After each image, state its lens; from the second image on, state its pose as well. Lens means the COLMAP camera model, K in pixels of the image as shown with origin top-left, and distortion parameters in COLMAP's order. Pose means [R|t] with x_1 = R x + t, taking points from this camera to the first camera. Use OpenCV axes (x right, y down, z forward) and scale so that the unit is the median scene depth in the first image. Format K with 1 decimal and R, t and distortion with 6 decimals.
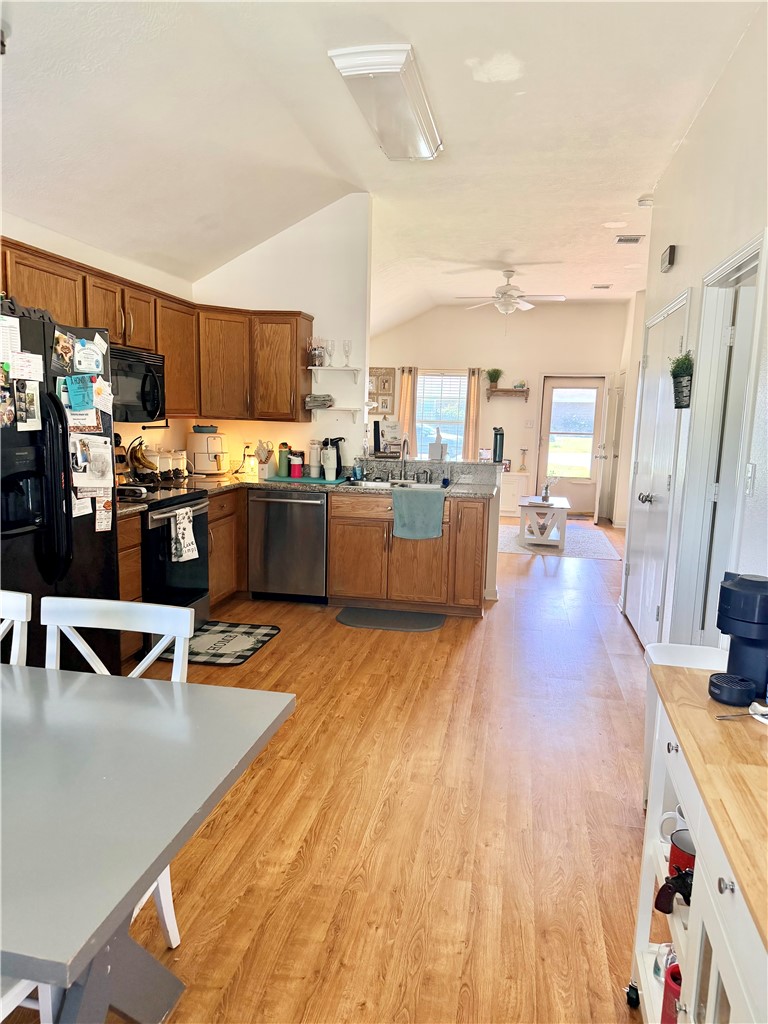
lens RADIAL K [[710.2, 0, 378.6], [0, 710.2, 519.6], [0, 0, 1]] dist [0.030946, -0.043892]
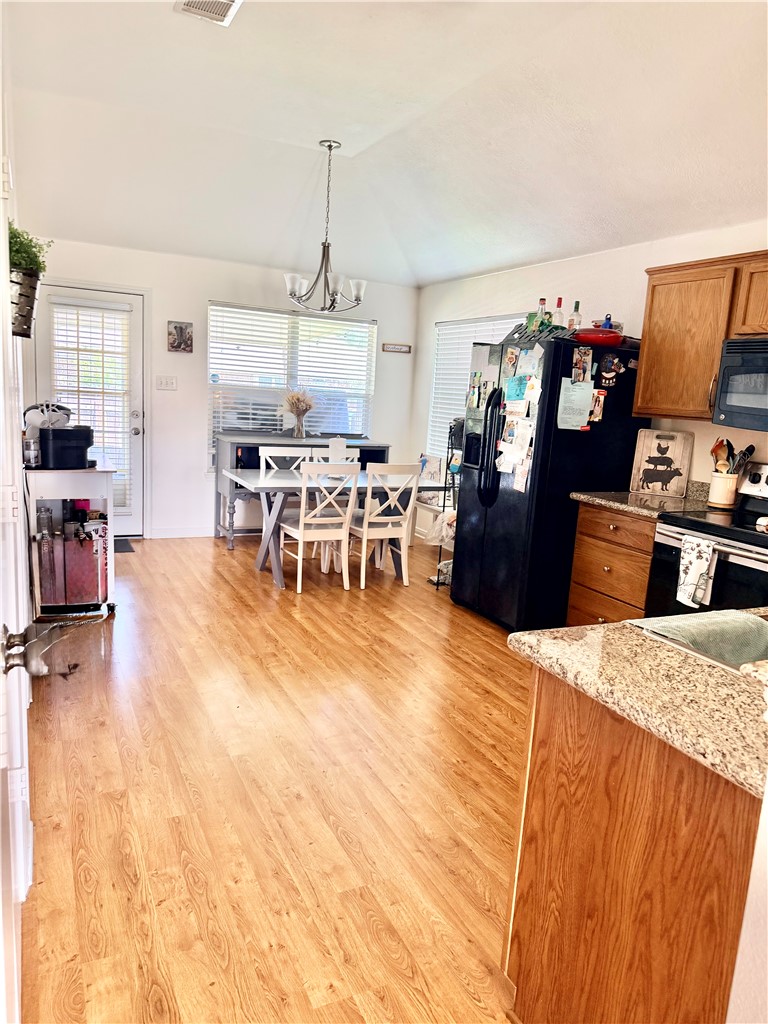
lens RADIAL K [[710.2, 0, 407.5], [0, 710.2, 518.0], [0, 0, 1]] dist [0.030946, -0.043892]
pose [[-0.780708, 0.030419, -0.624155, 0.419776], [-0.176666, 0.947323, 0.267147, -0.173083], [0.599403, 0.318831, -0.734209, 1.271500]]
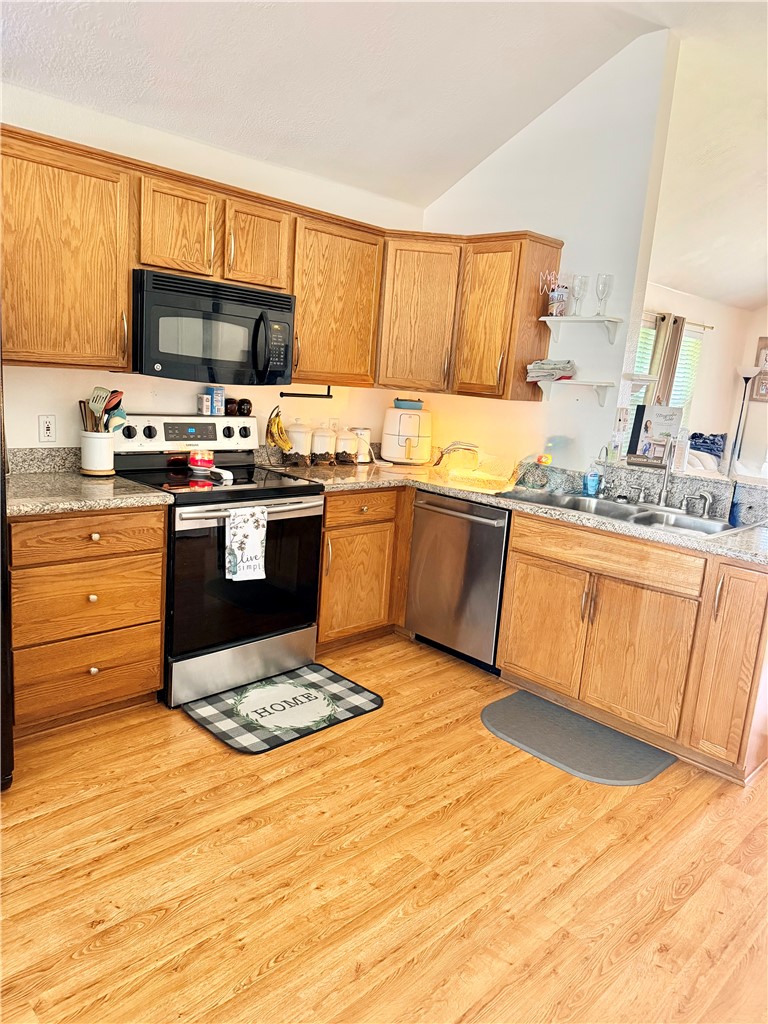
lens RADIAL K [[710.2, 0, 384.0], [0, 710.2, 510.4], [0, 0, 1]] dist [0.030946, -0.043892]
pose [[0.823627, 0.143187, -0.548759, 0.208864], [-0.135571, 0.989259, 0.054650, -0.064731], [0.550690, 0.029384, 0.834192, 0.449737]]
